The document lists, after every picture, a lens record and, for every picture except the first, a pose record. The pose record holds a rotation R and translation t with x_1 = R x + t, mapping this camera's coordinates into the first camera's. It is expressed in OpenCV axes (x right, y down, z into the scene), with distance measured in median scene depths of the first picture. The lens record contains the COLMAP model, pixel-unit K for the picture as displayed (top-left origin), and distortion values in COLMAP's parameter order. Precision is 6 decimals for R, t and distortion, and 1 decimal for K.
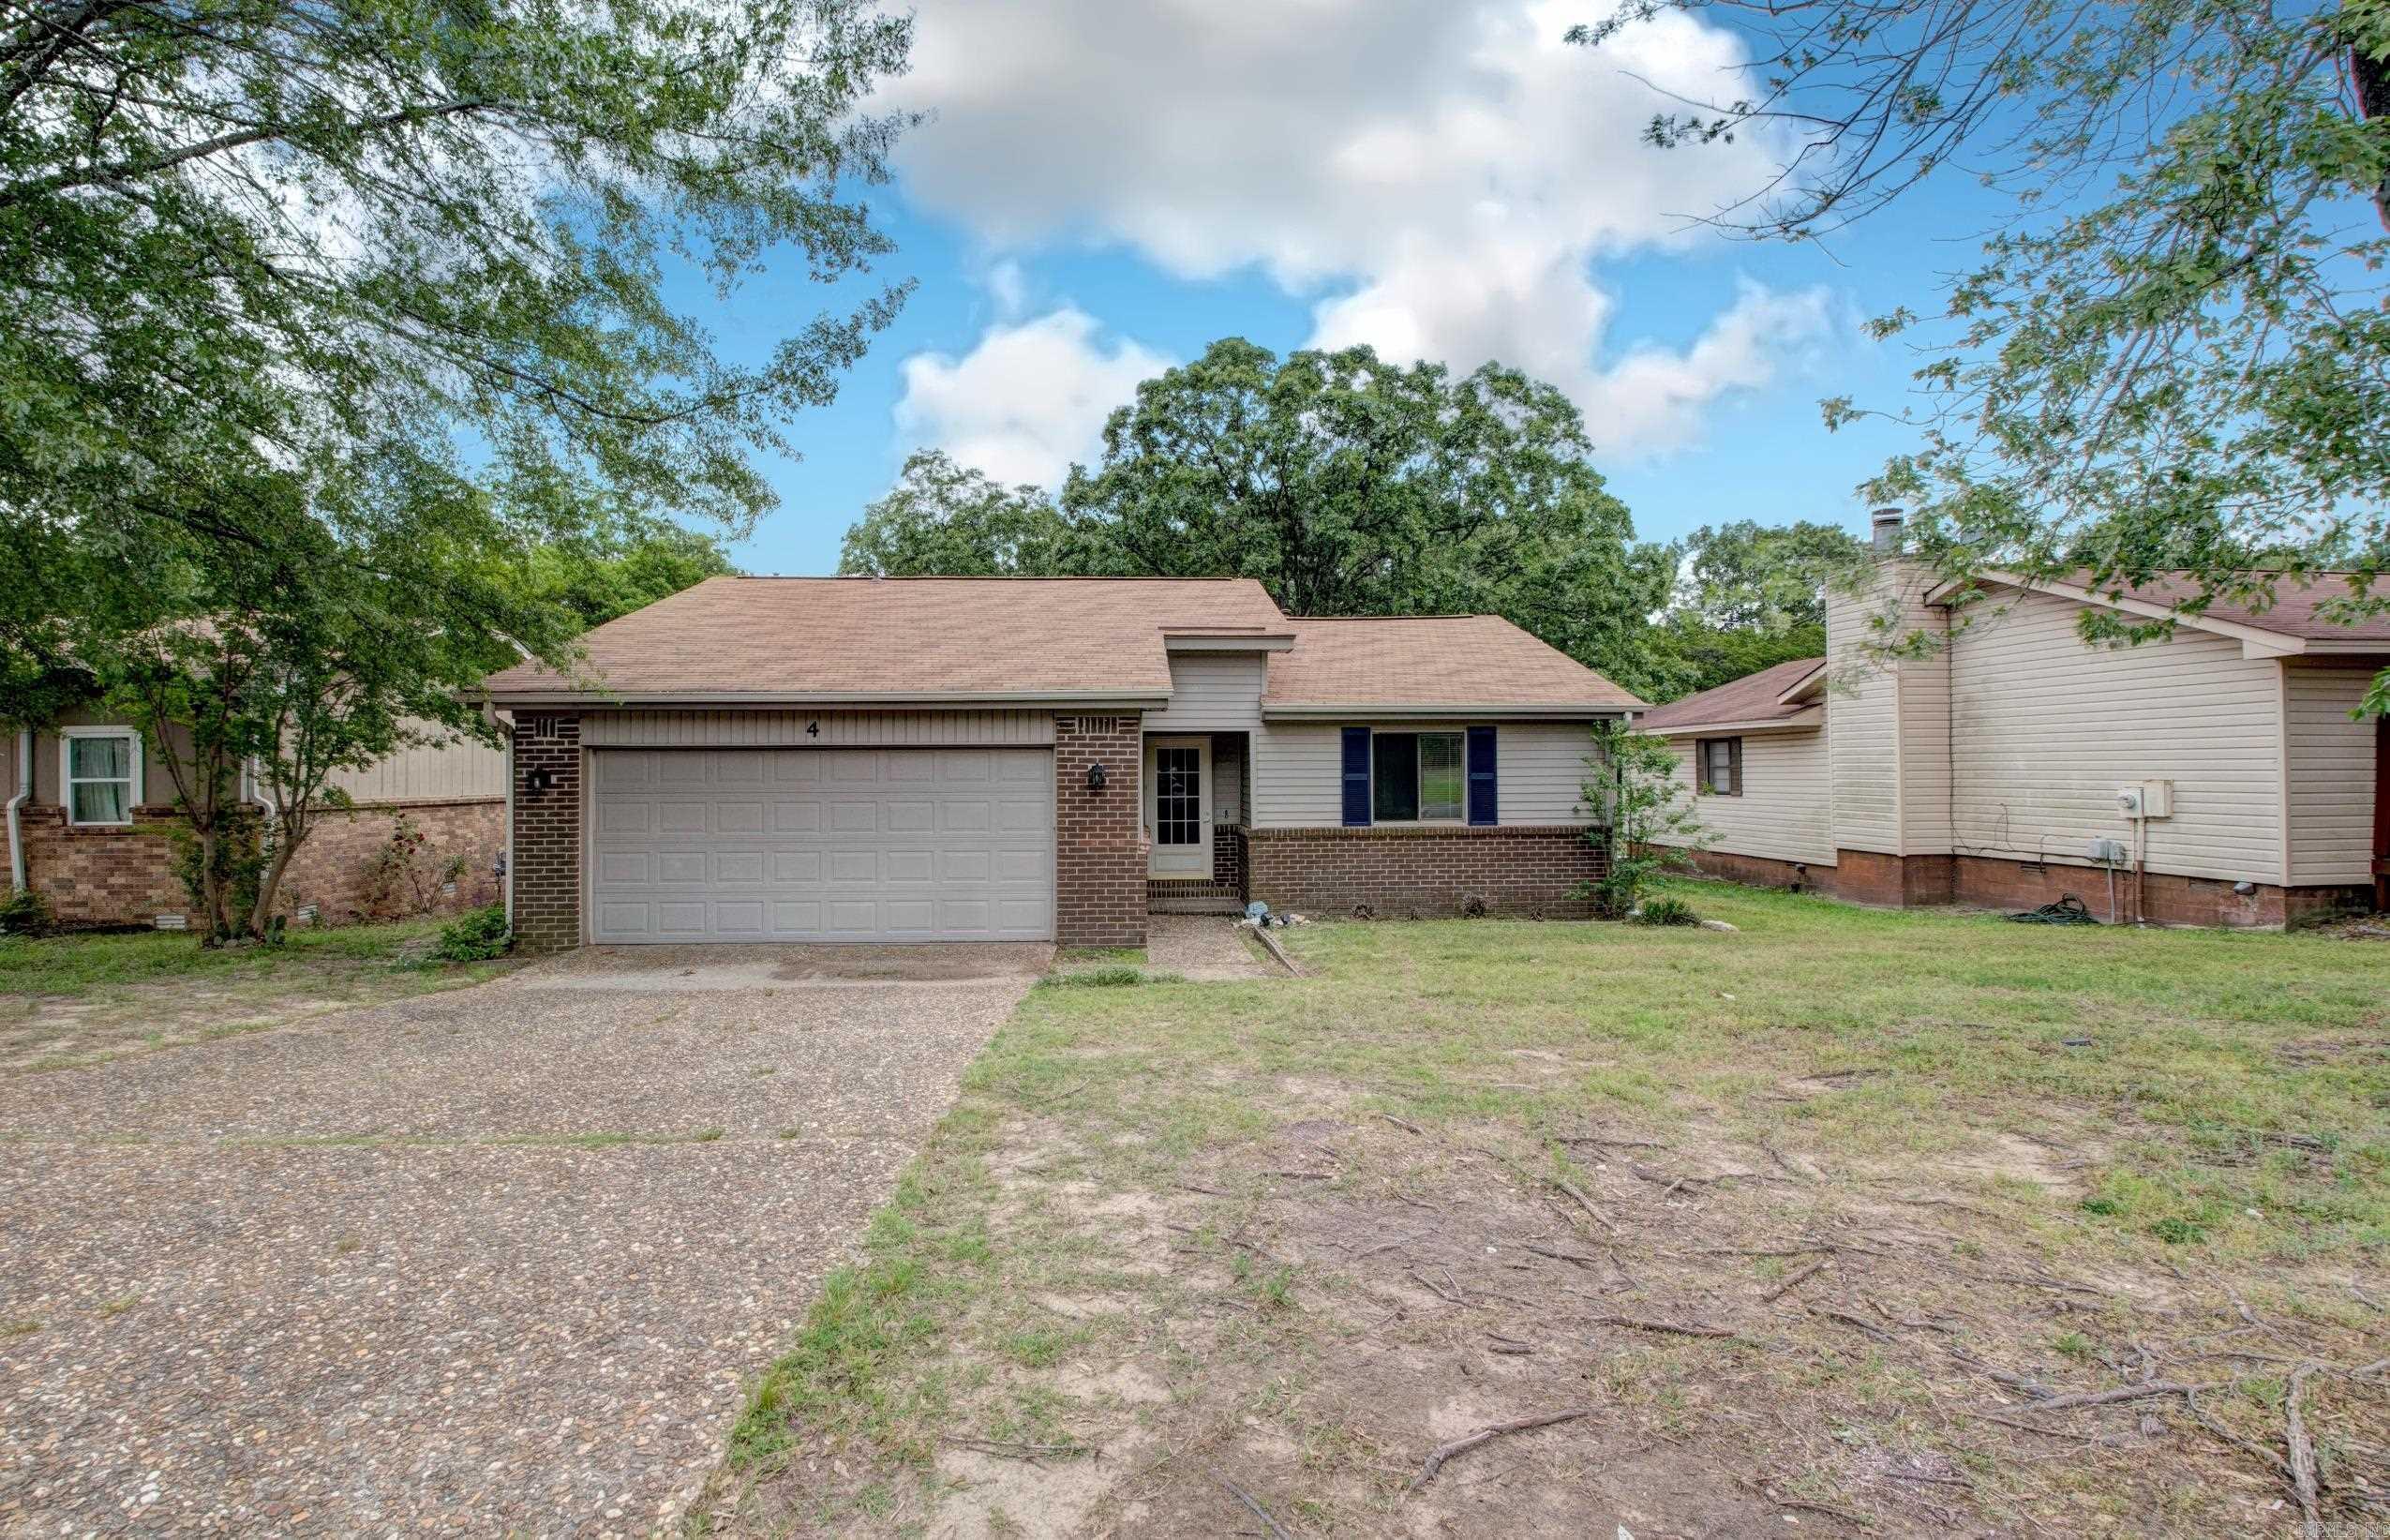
lens RADIAL K [[1147.6, 0, 1063.9], [0, 1147.6, 775.3], [0, 0, 1]] dist [0.021402, -0.031833]
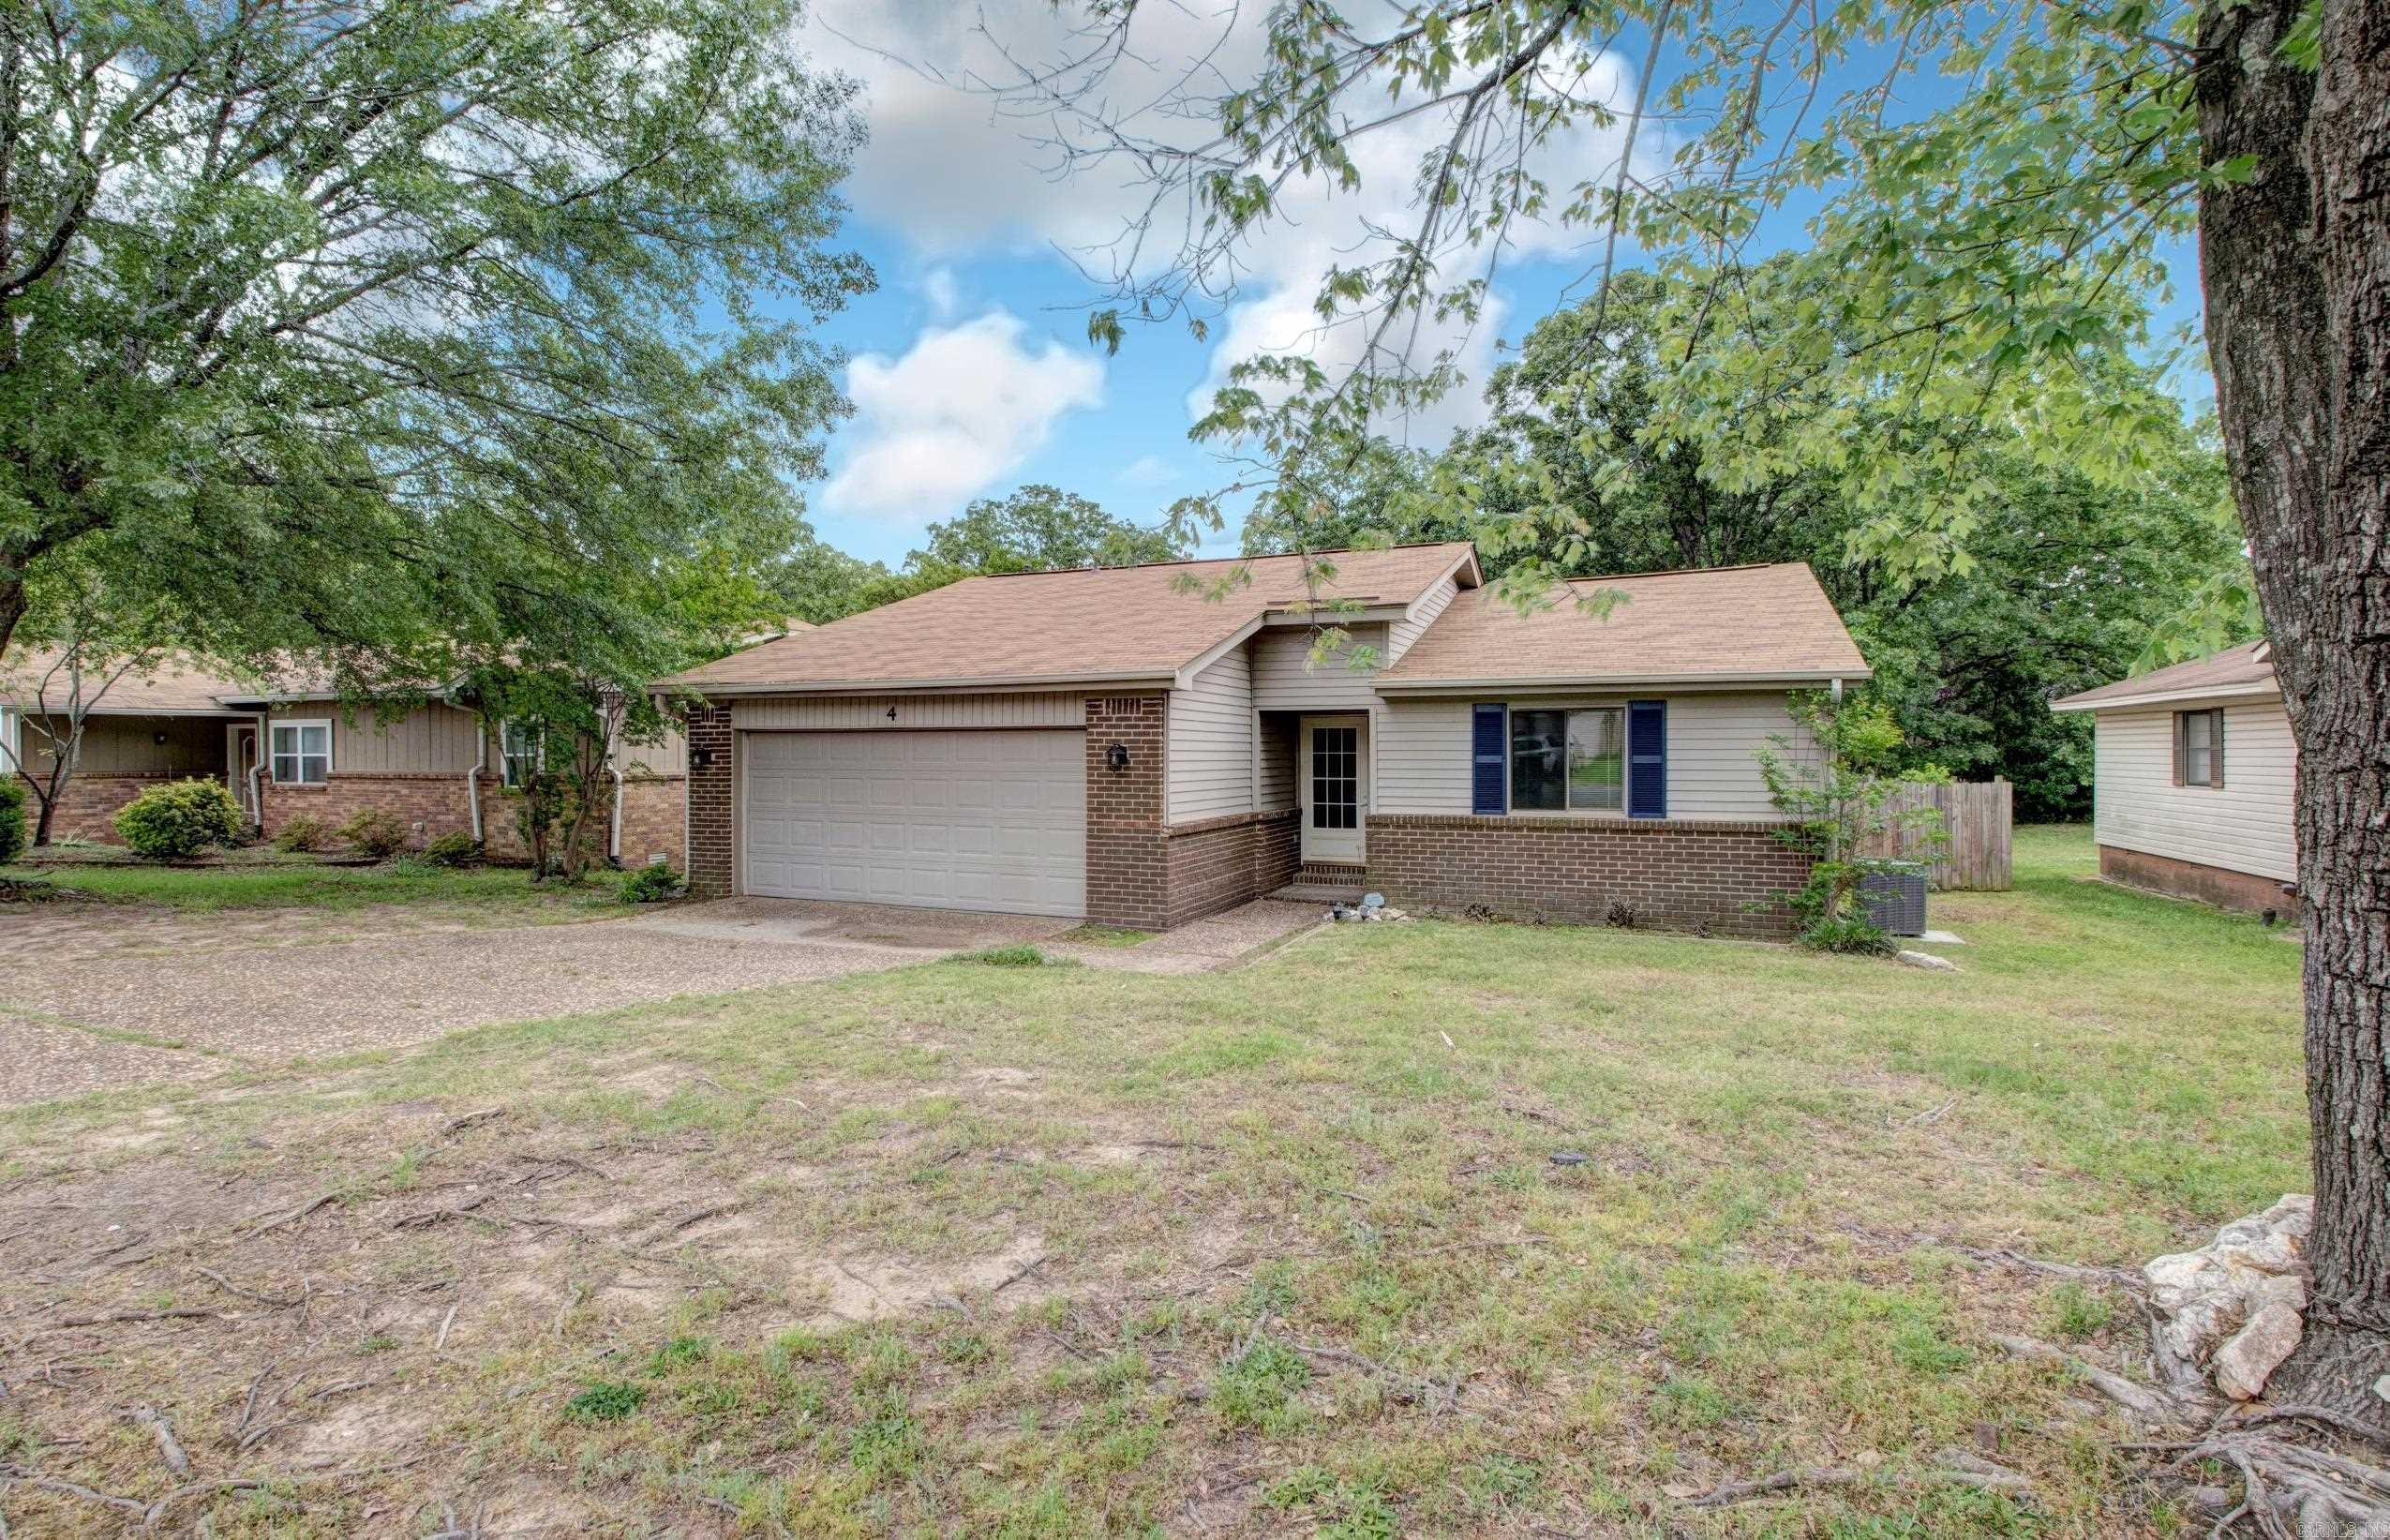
lens RADIAL K [[1101.1, 0, 1145.0], [0, 1101.1, 739.9], [0, 0, 1]] dist [0.025412, -0.027580]
pose [[0.906203, -0.000314, -0.422842, 0.375079], [-0.003888, 0.999951, -0.009073, -0.004776], [0.422824, 0.009866, 0.906158, 0.116045]]
